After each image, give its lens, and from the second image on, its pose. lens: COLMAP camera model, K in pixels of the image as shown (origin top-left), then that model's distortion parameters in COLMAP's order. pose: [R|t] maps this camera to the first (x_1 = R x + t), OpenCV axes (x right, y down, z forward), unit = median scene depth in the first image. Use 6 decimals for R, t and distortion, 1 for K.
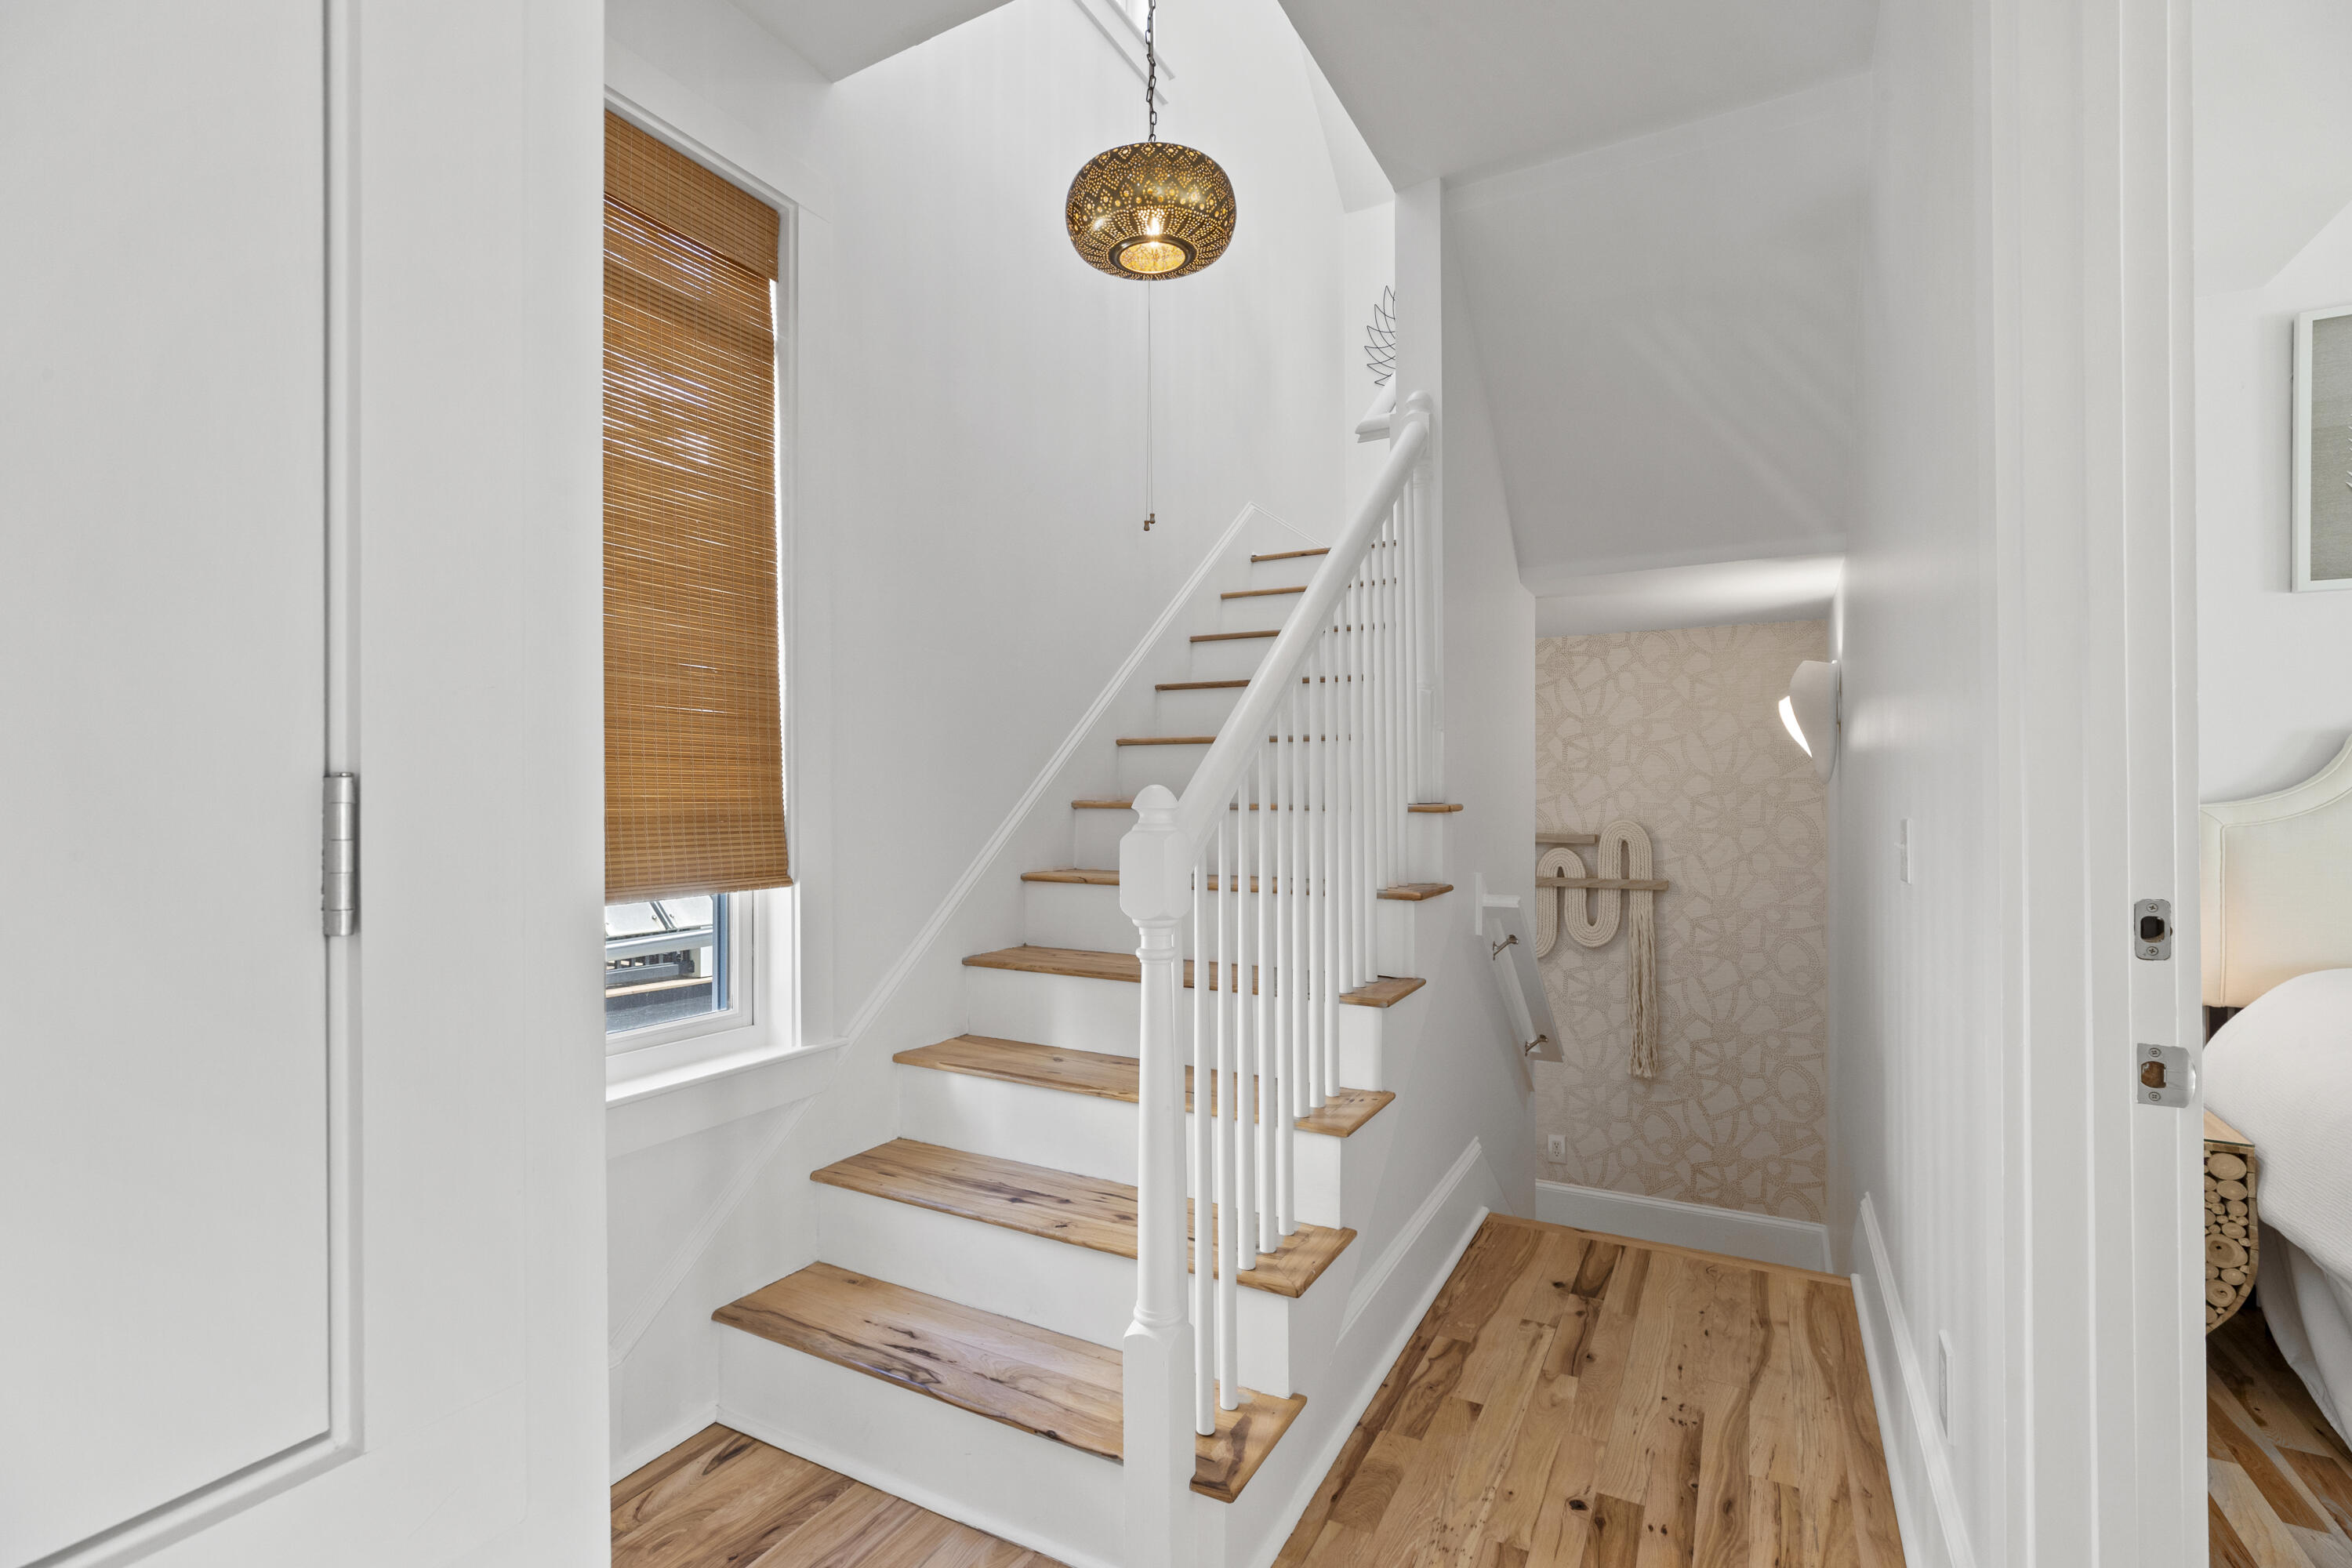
lens RADIAL K [[1081.2, 0, 1176.2], [0, 1081.2, 791.9], [0, 0, 1]] dist [-0.005727, 0.004900]
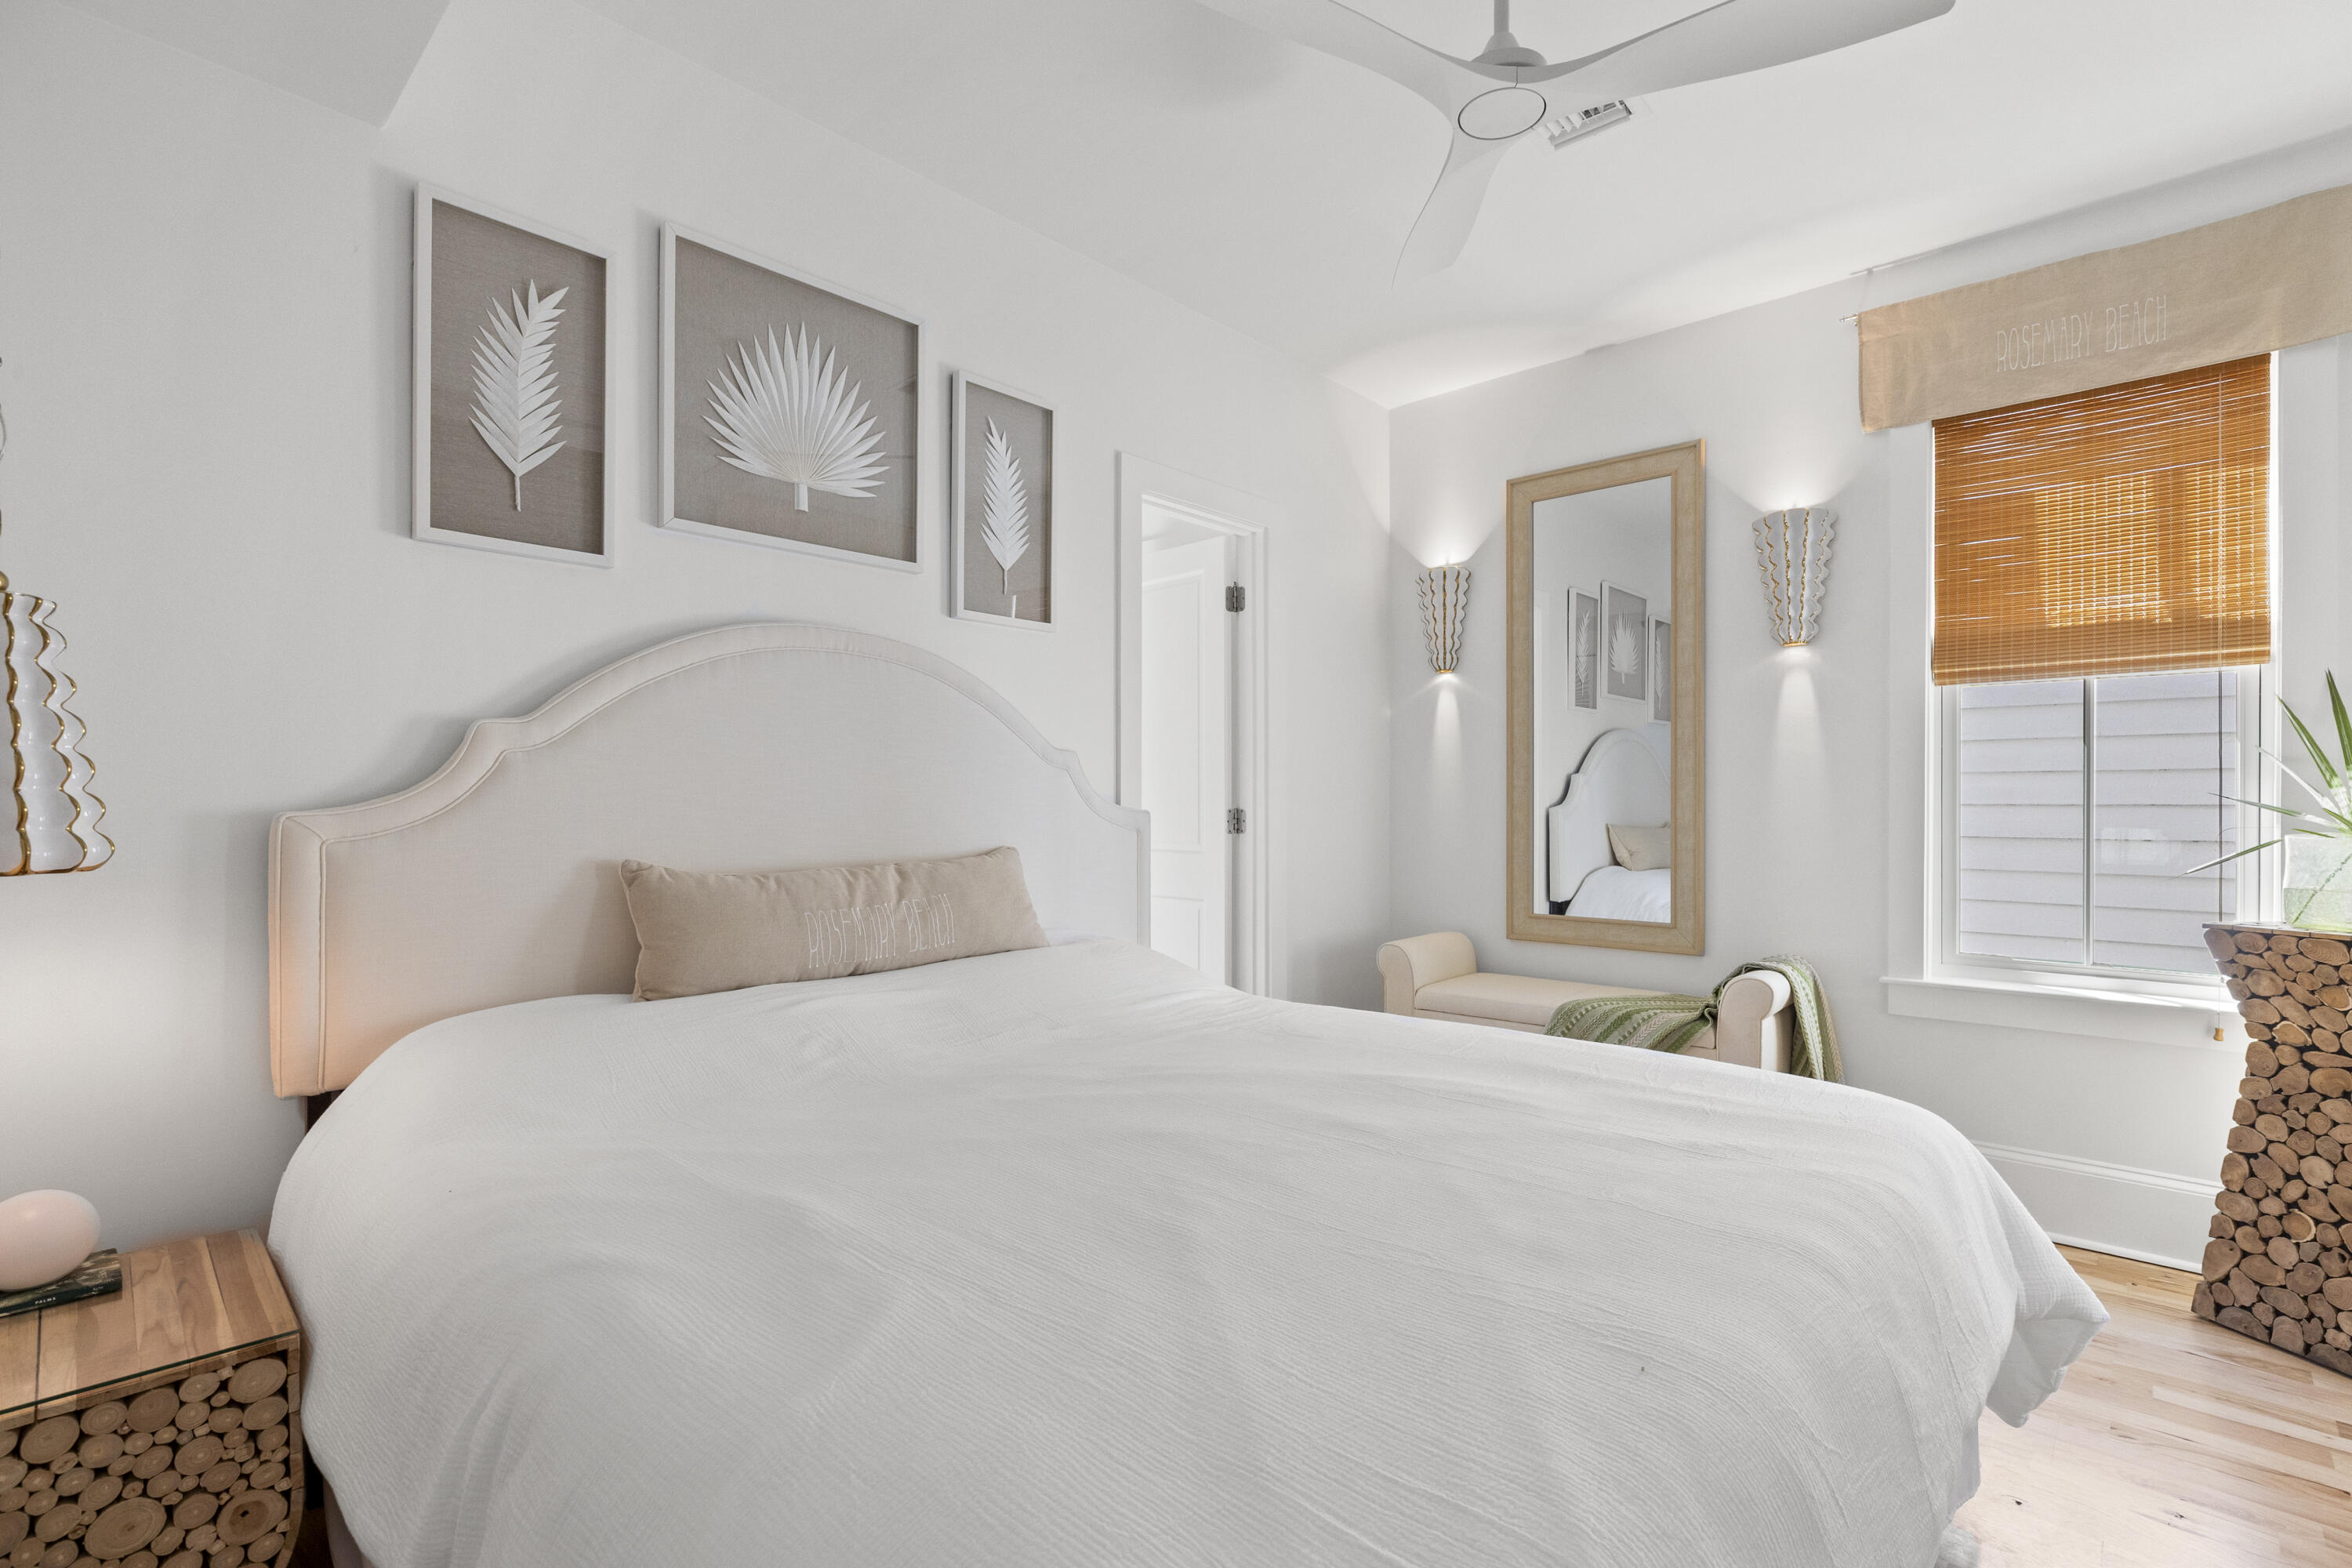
lens RADIAL K [[1081.2, 0, 1176.6], [0, 1081.2, 793.2], [0, 0, 1]] dist [-0.005727, 0.004900]
pose [[0.246623, 0.005657, 0.969095, 0.438357], [-0.003584, 0.999981, -0.004925, 0.001484], [-0.969105, -0.002258, 0.246639, 0.286982]]
